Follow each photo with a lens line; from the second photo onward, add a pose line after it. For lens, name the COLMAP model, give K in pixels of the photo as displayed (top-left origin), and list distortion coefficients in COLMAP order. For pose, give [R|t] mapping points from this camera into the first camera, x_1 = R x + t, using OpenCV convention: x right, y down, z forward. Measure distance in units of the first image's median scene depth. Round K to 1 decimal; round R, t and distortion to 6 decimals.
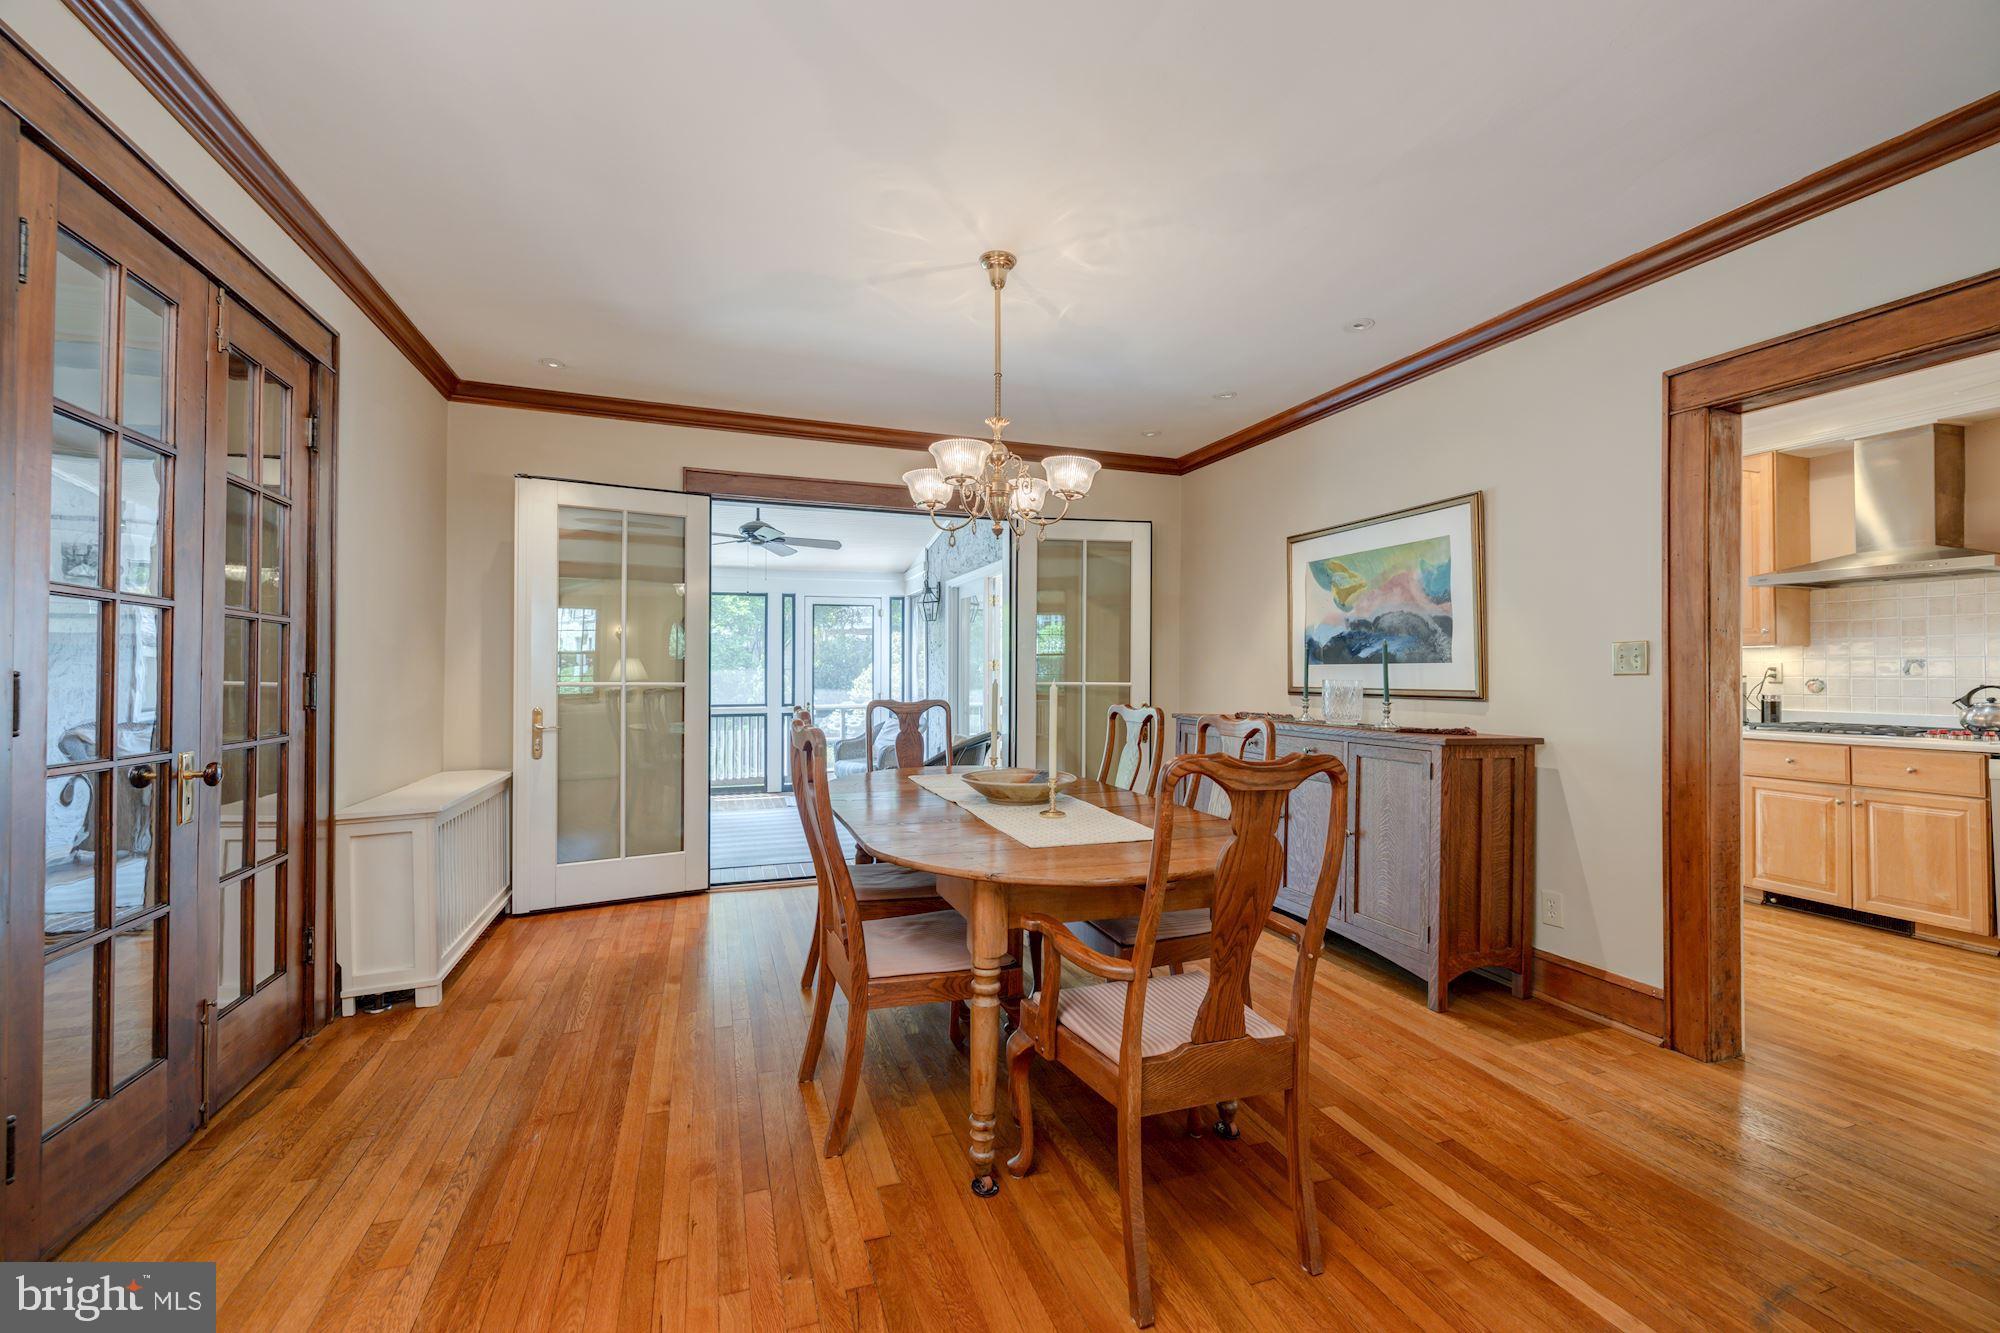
lens RADIAL K [[834.1, 0, 1007.3], [0, 834.1, 672.7], [0, 0, 1]] dist [0.000037, 0.000264]
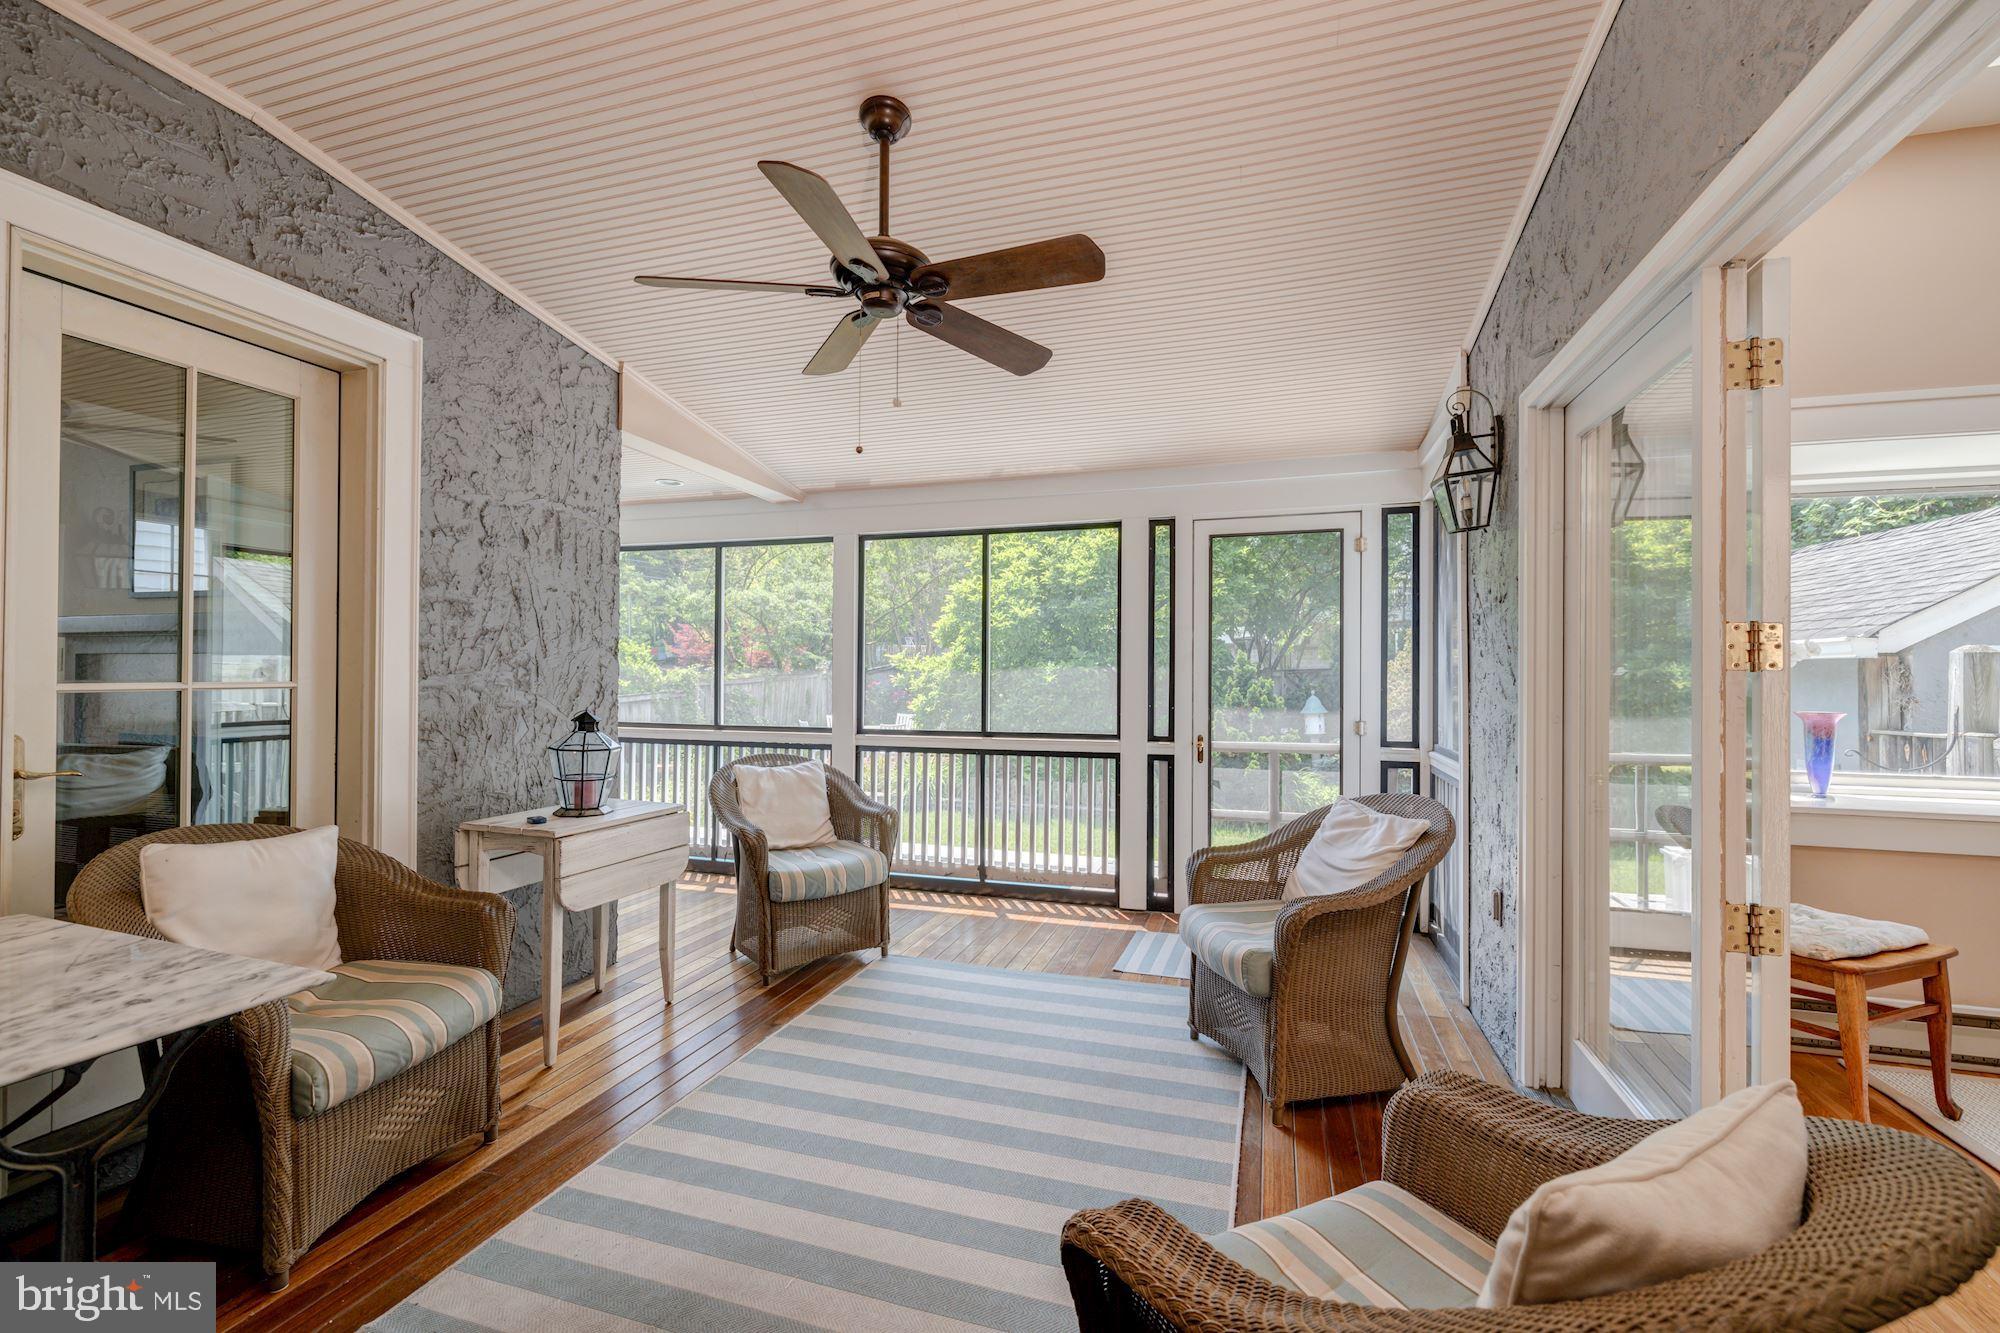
lens RADIAL K [[834.1, 0, 1006.5], [0, 834.1, 660.6], [0, 0, 1]] dist [0.000037, 0.000264]
pose [[0.798666, -0.007432, -0.601729, -0.079834], [-0.002620, 0.999871, -0.015826, 0.000184], [0.601769, 0.014216, 0.798544, 1.289470]]
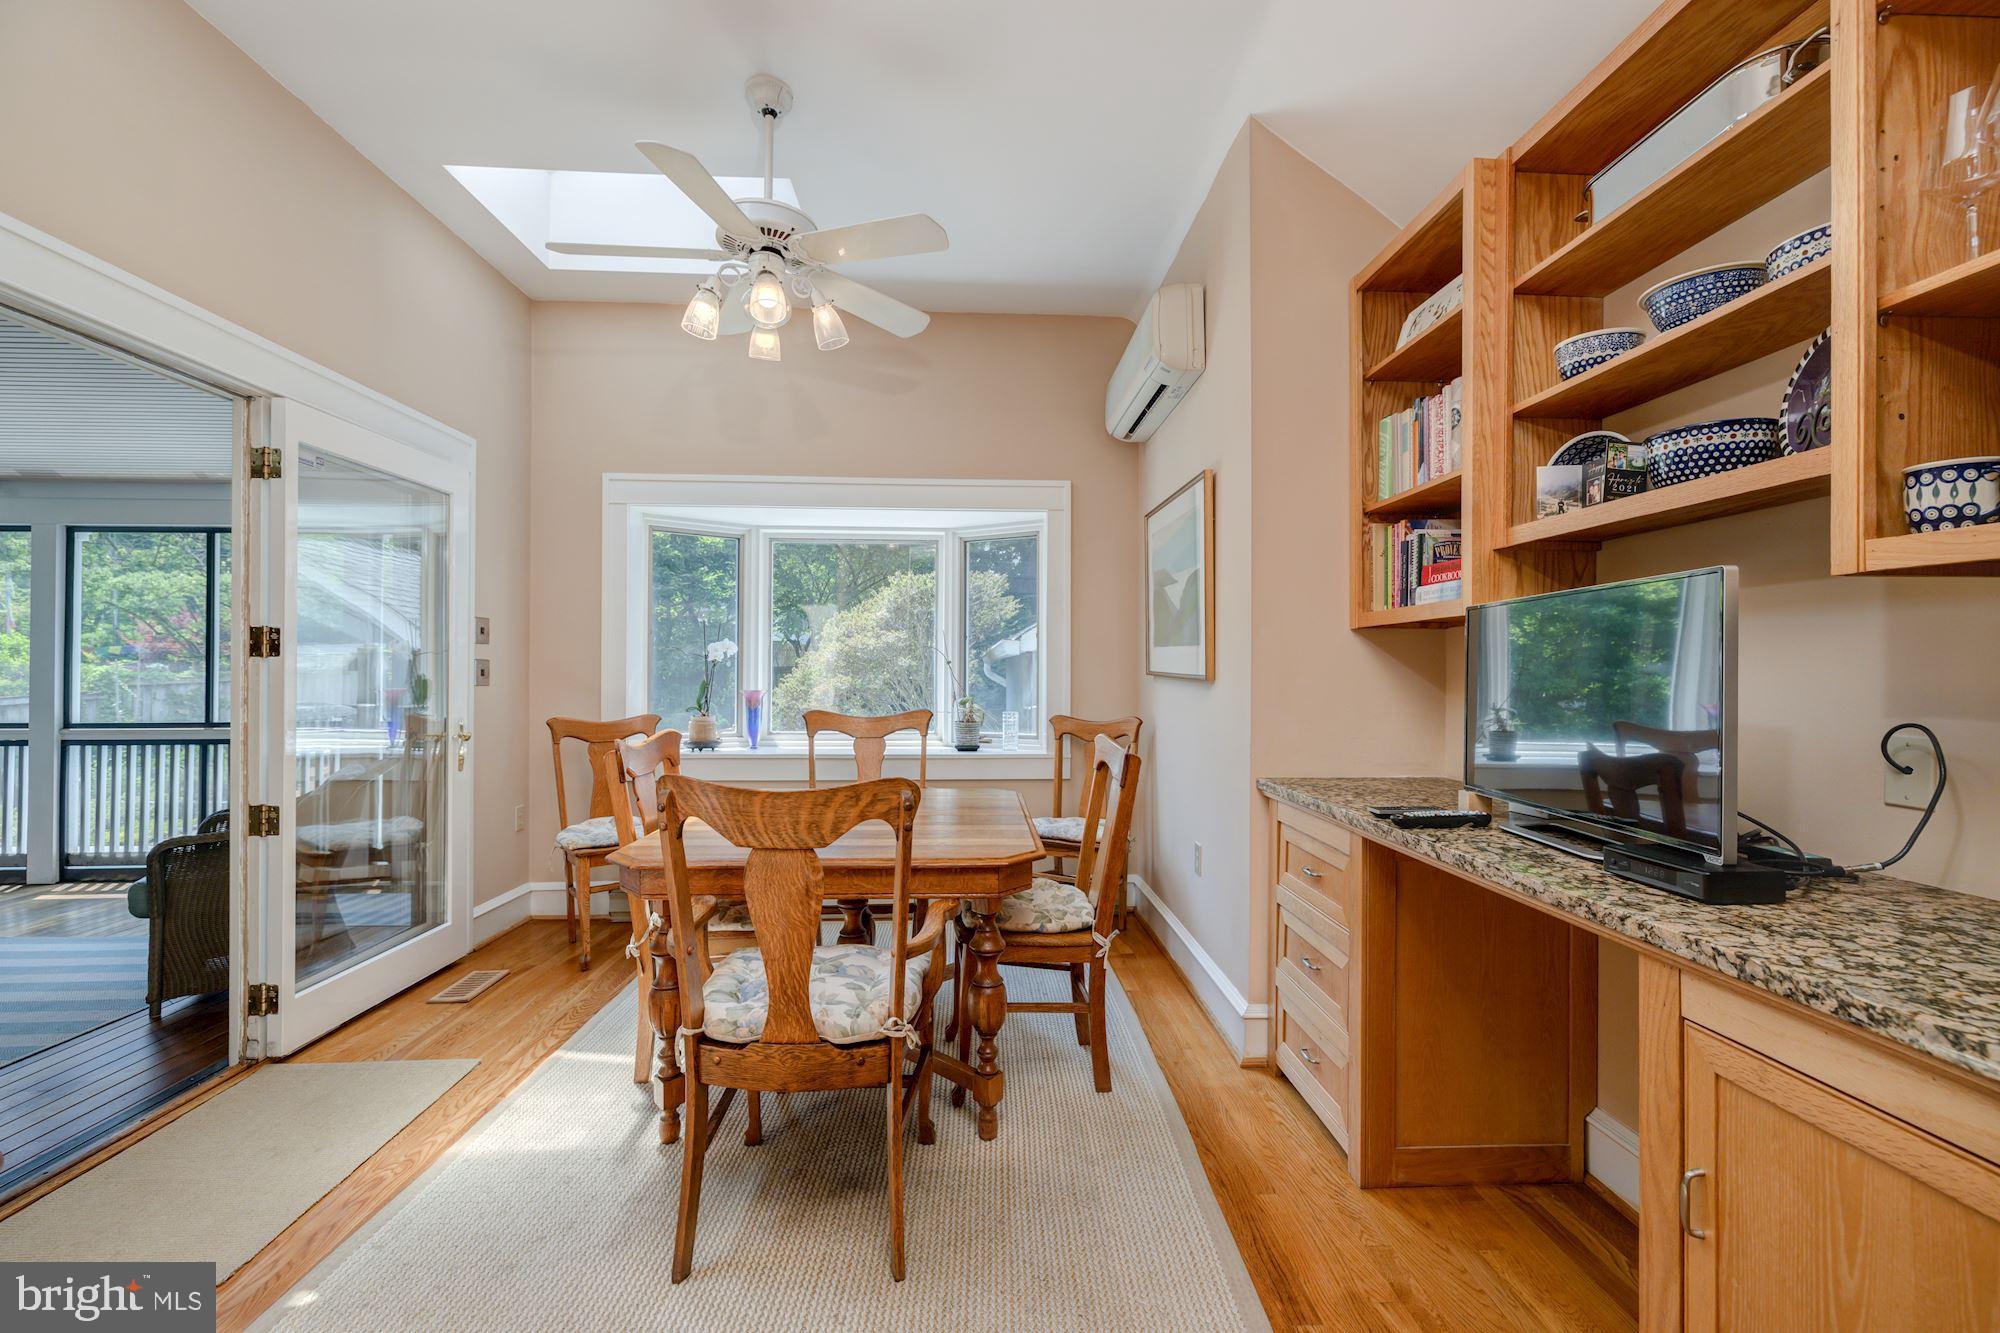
lens RADIAL K [[724.6, 0, 997.6], [0, 724.6, 663.1], [0, 0, 1]] dist [-0.001008, -0.000046]
pose [[0.954126, -0.001500, -0.299402, 0.677594], [0.000049, 0.999988, -0.004851, -0.000297], [0.299406, 0.004614, 0.954115, 1.569126]]
